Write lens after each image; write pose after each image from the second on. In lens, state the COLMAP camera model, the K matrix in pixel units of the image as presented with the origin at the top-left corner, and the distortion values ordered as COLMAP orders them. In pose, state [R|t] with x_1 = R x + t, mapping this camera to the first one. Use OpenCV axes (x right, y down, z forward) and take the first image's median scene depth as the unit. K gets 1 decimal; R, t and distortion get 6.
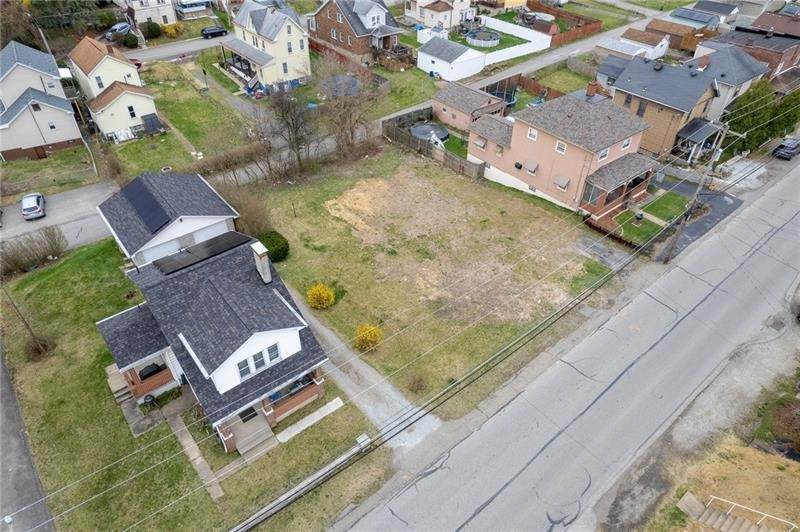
lens RADIAL K [[519.1, 0, 400.0], [0, 519.1, 266.0], [0, 0, 1]] dist [-0.085292, 0.083922]
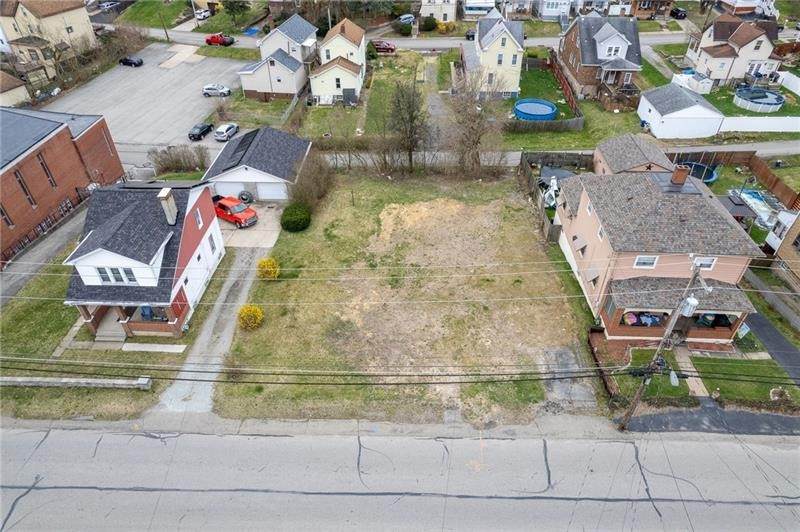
lens RADIAL K [[519.1, 0, 400.0], [0, 519.1, 266.0], [0, 0, 1]] dist [-0.085292, 0.083922]
pose [[0.747309, 0.397151, -0.532729, 0.395854], [-0.409911, 0.906538, 0.100807, -0.106459], [0.522975, 0.143037, 0.840260, 0.154275]]
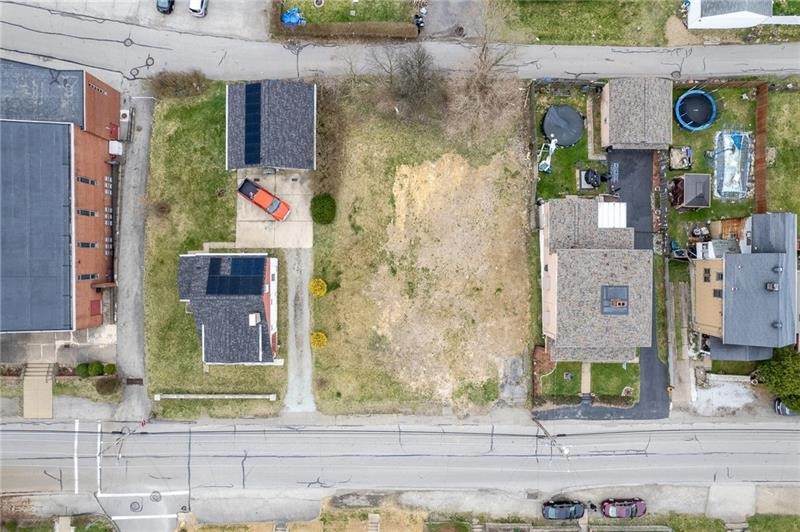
lens RADIAL K [[519.1, 0, 400.0], [0, 519.1, 266.0], [0, 0, 1]] dist [-0.085292, 0.083922]
pose [[0.770646, 0.637262, -0.001461, -0.006659], [-0.402458, 0.488471, 0.774225, -0.764981], [0.494098, -0.596065, 0.632909, 0.141936]]
